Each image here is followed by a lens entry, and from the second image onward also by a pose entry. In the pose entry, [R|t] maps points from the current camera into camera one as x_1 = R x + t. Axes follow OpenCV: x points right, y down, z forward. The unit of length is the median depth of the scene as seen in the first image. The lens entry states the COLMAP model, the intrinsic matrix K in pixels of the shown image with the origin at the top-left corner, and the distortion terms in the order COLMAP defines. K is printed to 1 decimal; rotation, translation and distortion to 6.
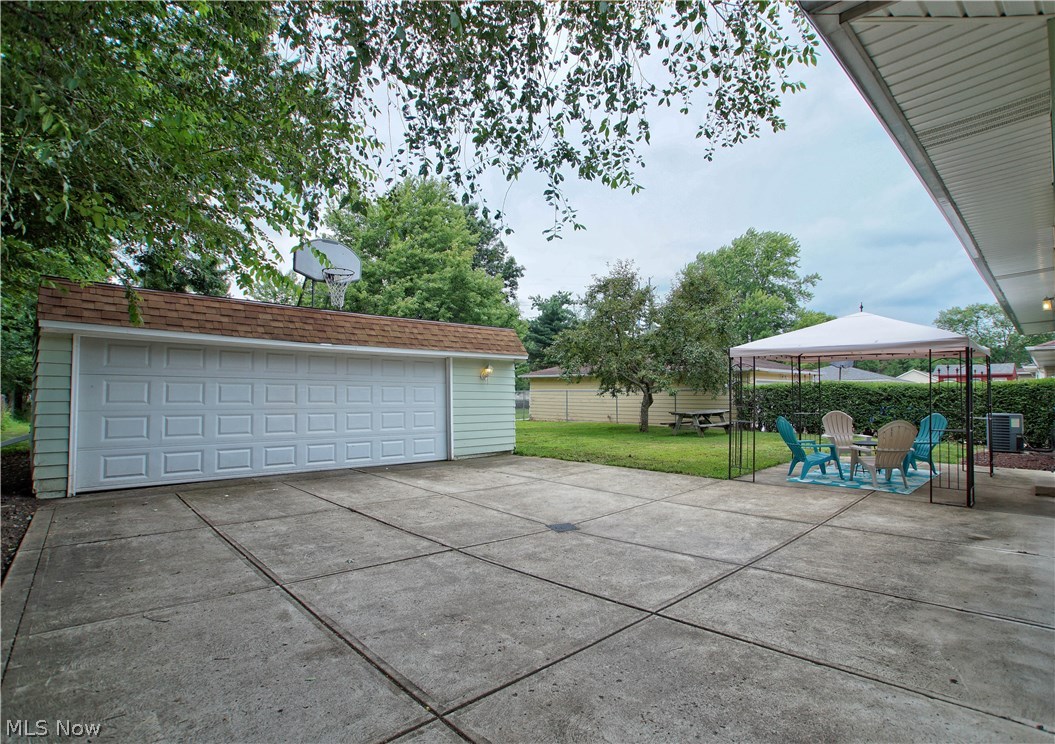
lens RADIAL K [[509.2, 0, 527.5], [0, 509.2, 372.0], [0, 0, 1]] dist [0.000346, 0.001109]
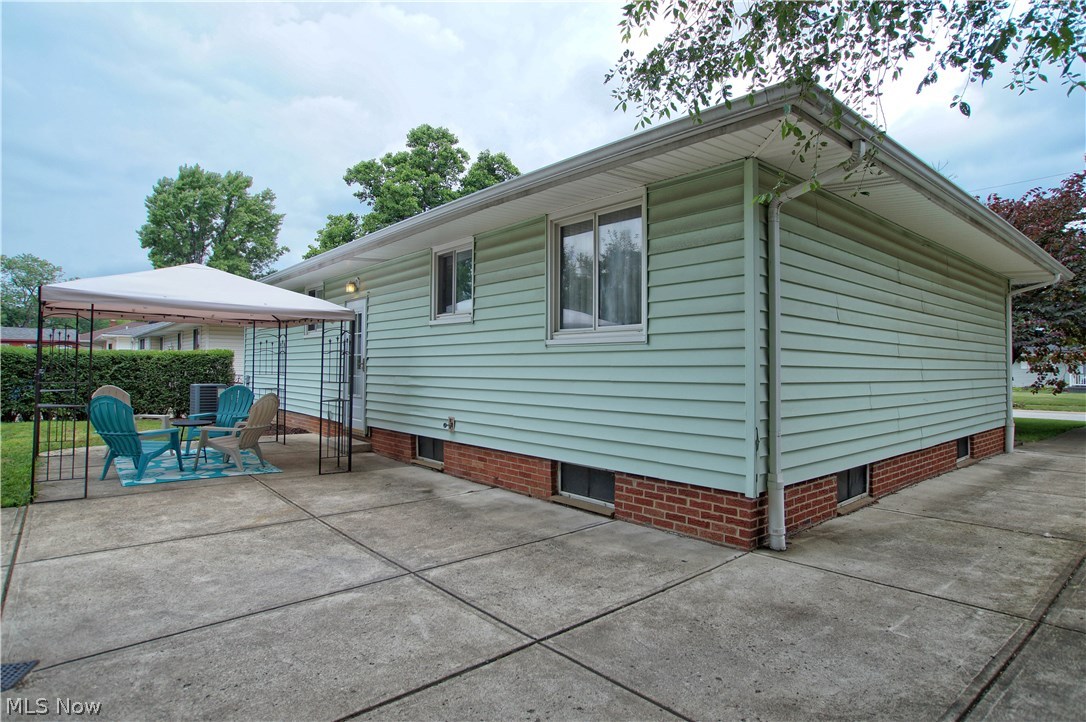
lens RADIAL K [[616.5, 0, 543.0], [0, 616.5, 361.0], [0, 0, 1]] dist [-0.070060, 0.054959]
pose [[0.058289, 0.020958, 0.998080, -0.646363], [-0.059788, 0.998058, -0.017466, 0.053834], [-0.996508, -0.058655, 0.059429, 0.891174]]
